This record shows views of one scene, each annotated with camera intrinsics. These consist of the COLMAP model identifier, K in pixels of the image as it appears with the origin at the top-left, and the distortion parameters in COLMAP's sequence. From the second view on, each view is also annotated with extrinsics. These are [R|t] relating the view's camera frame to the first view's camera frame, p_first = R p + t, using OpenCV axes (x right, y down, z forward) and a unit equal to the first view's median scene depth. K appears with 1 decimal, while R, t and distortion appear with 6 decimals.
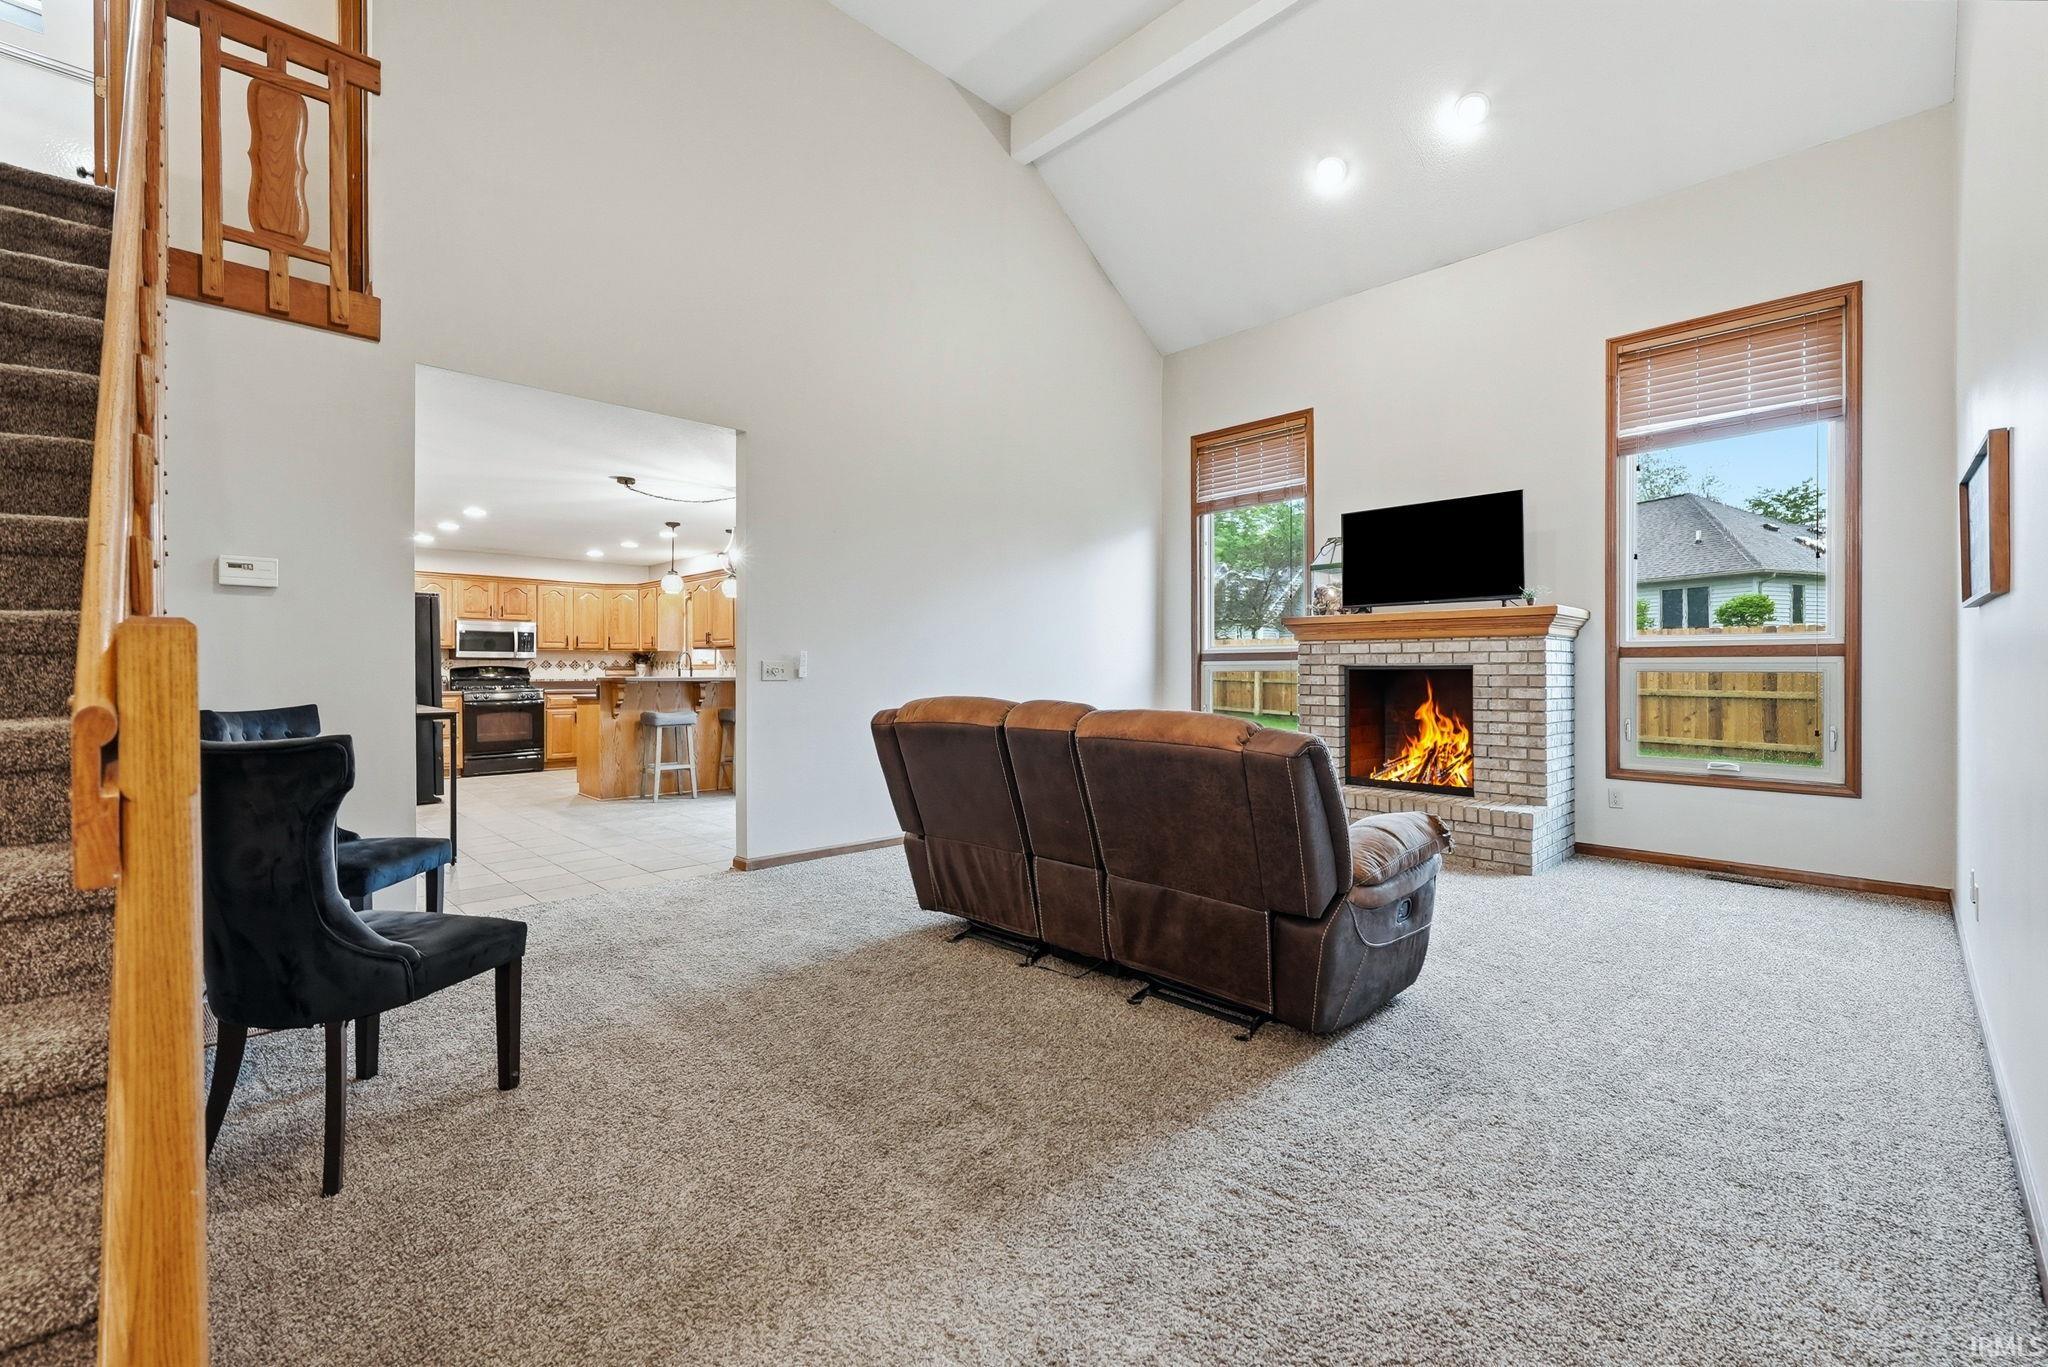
lens RADIAL K [[848.8, 0, 1024.6], [0, 848.8, 665.9], [0, 0, 1]] dist [-0.001962, 0.000039]
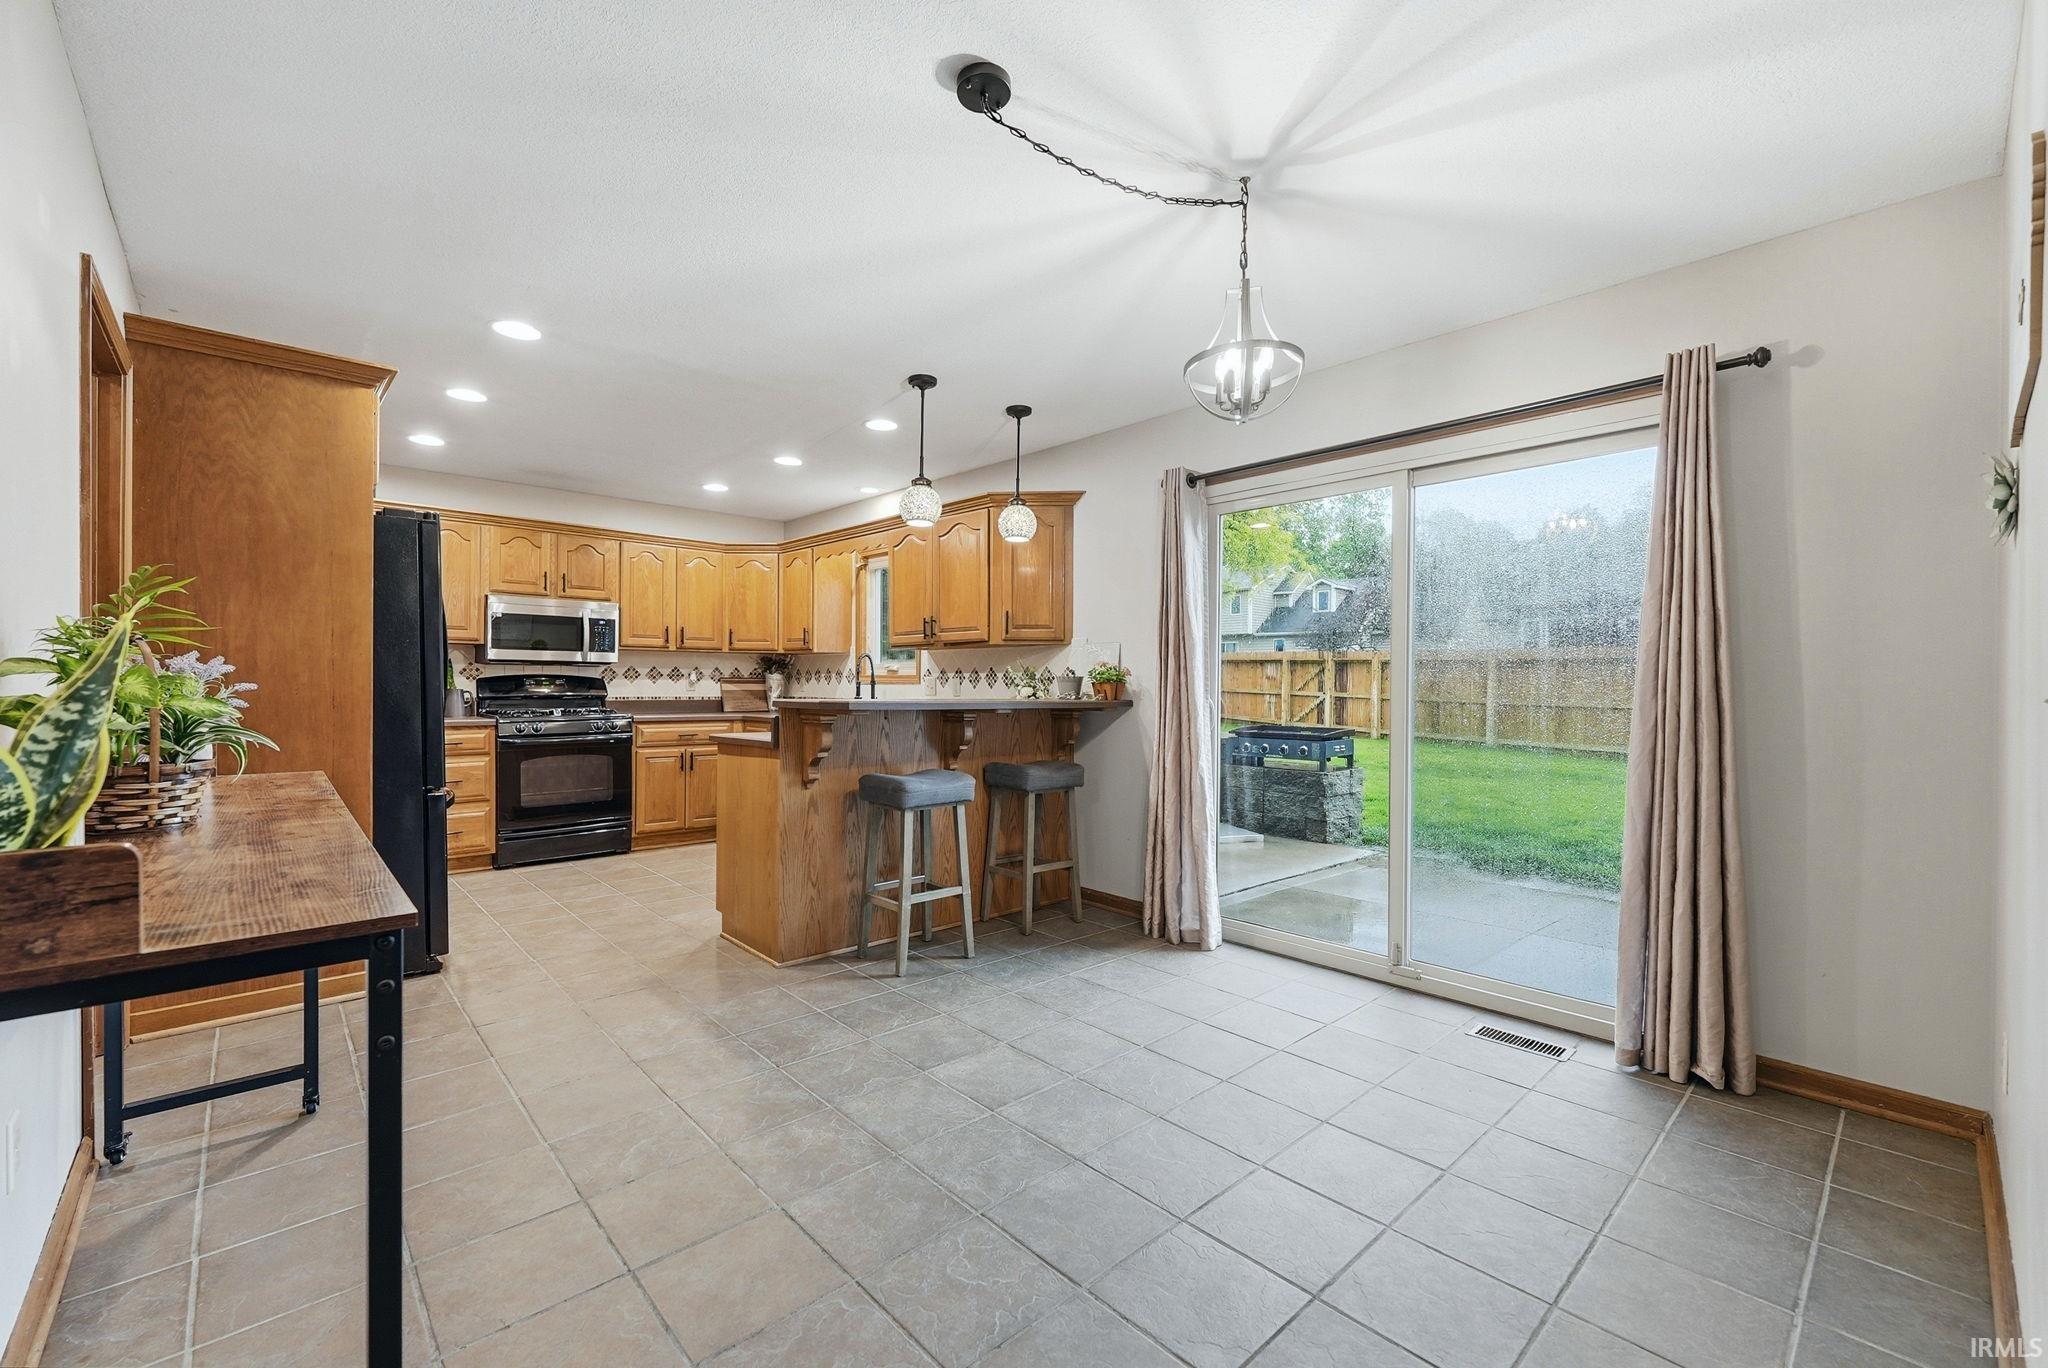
lens RADIAL K [[848.8, 0, 1016.8], [0, 848.8, 674.3], [0, 0, 1]] dist [-0.001962, 0.000039]
pose [[0.999064, 0.007541, -0.042590, -0.274430], [-0.007838, 0.999946, -0.006806, 0.001187], [0.042537, 0.007134, 0.999069, 0.422100]]
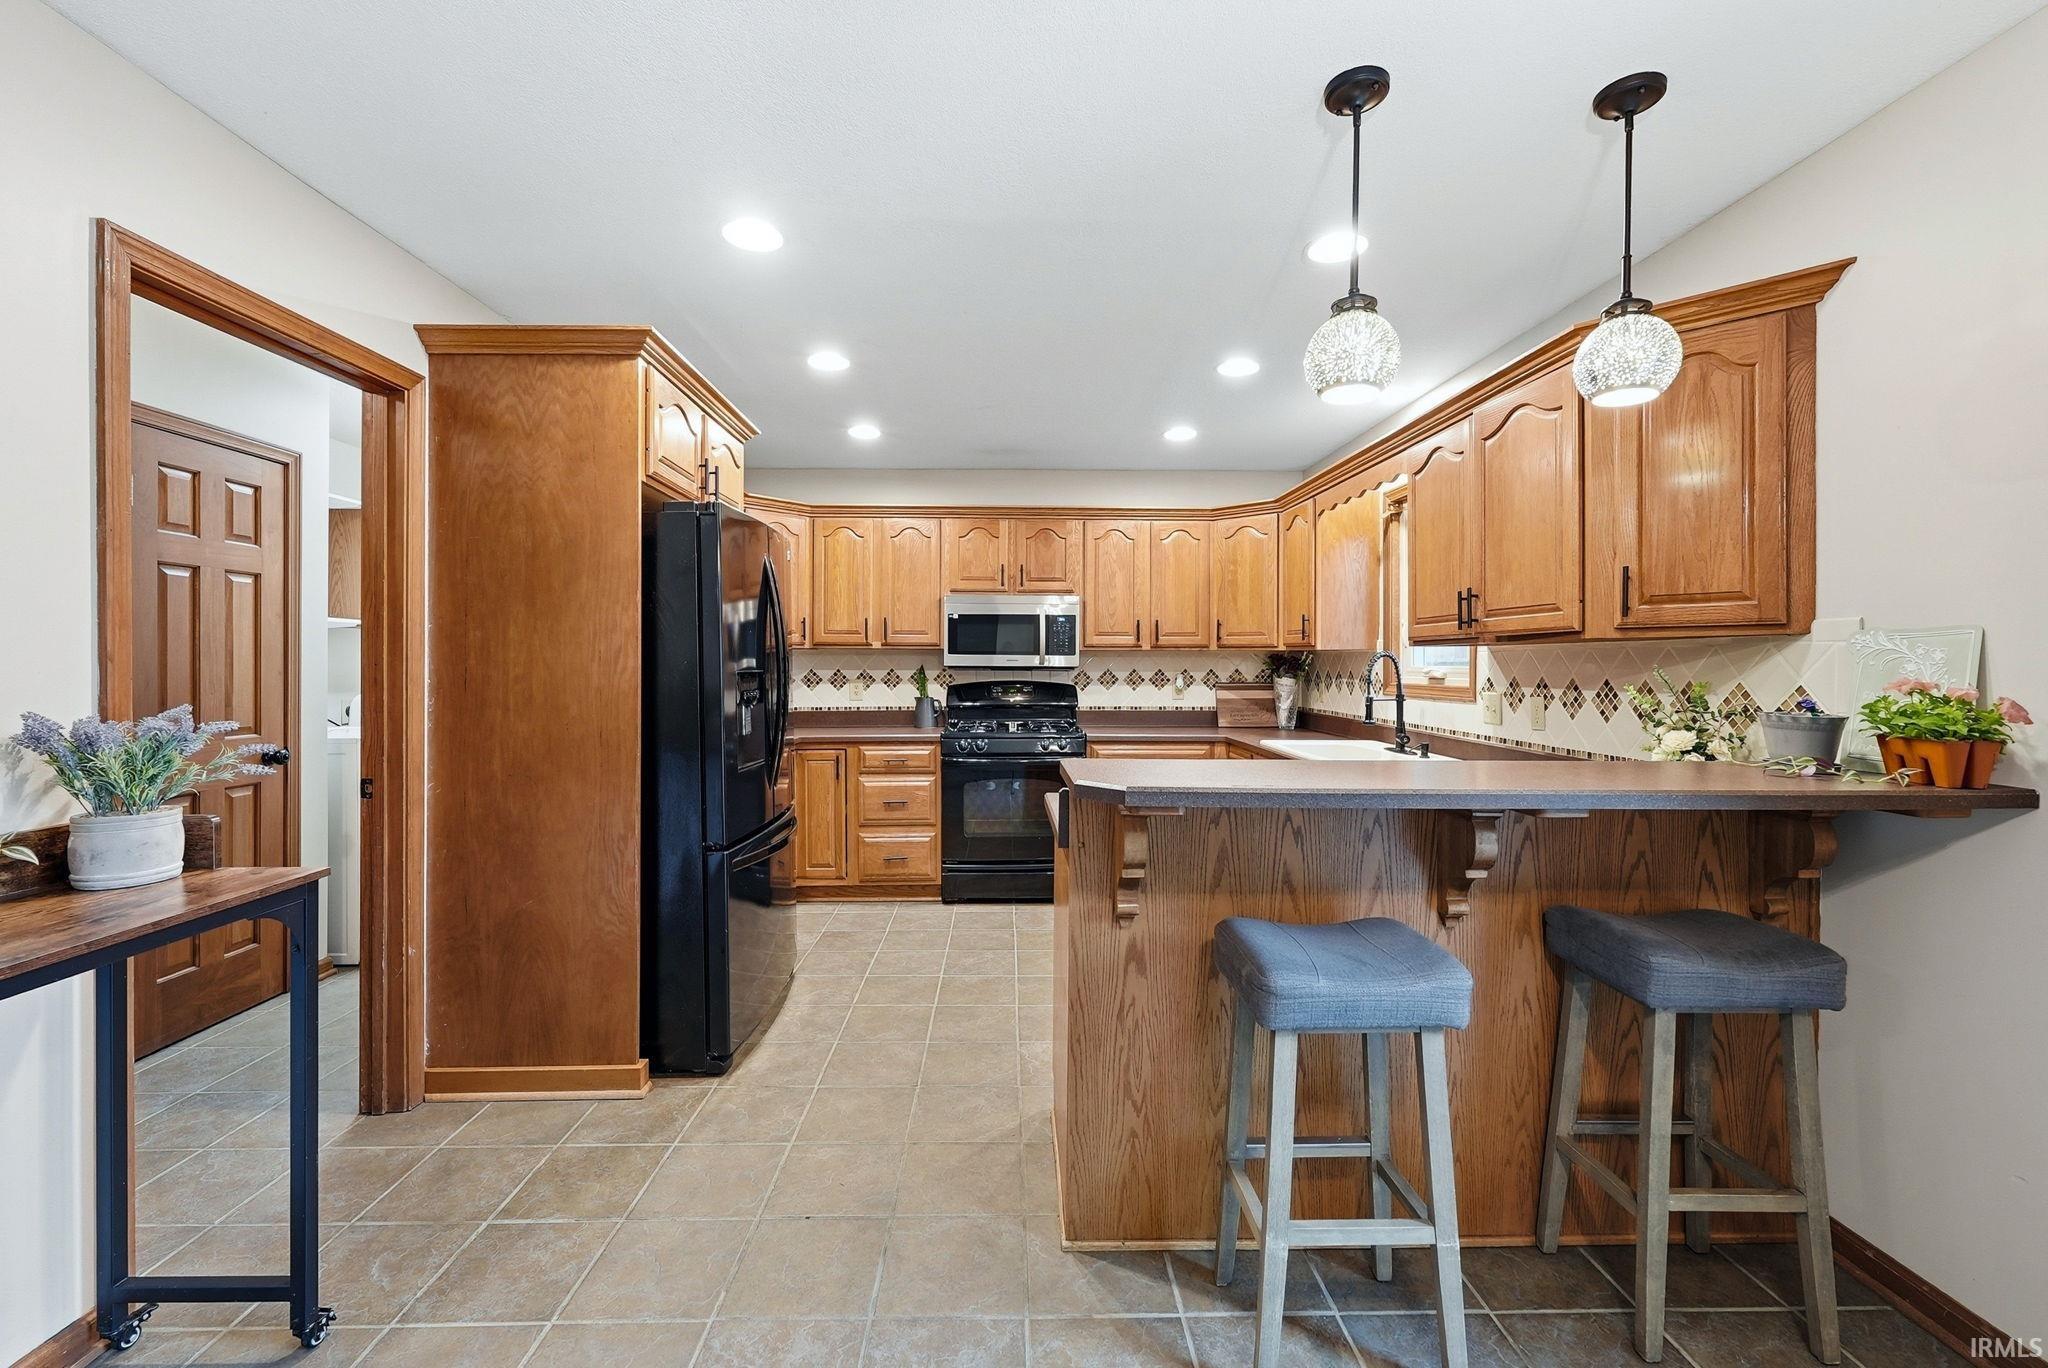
lens RADIAL K [[848.8, 0, 1030.8], [0, 848.8, 666.9], [0, 0, 1]] dist [-0.001962, 0.000039]
pose [[0.727078, 0.005263, -0.686534, -0.260474], [0.001206, 0.999959, 0.008943, -0.013685], [0.686553, -0.007331, 0.727042, 0.629873]]
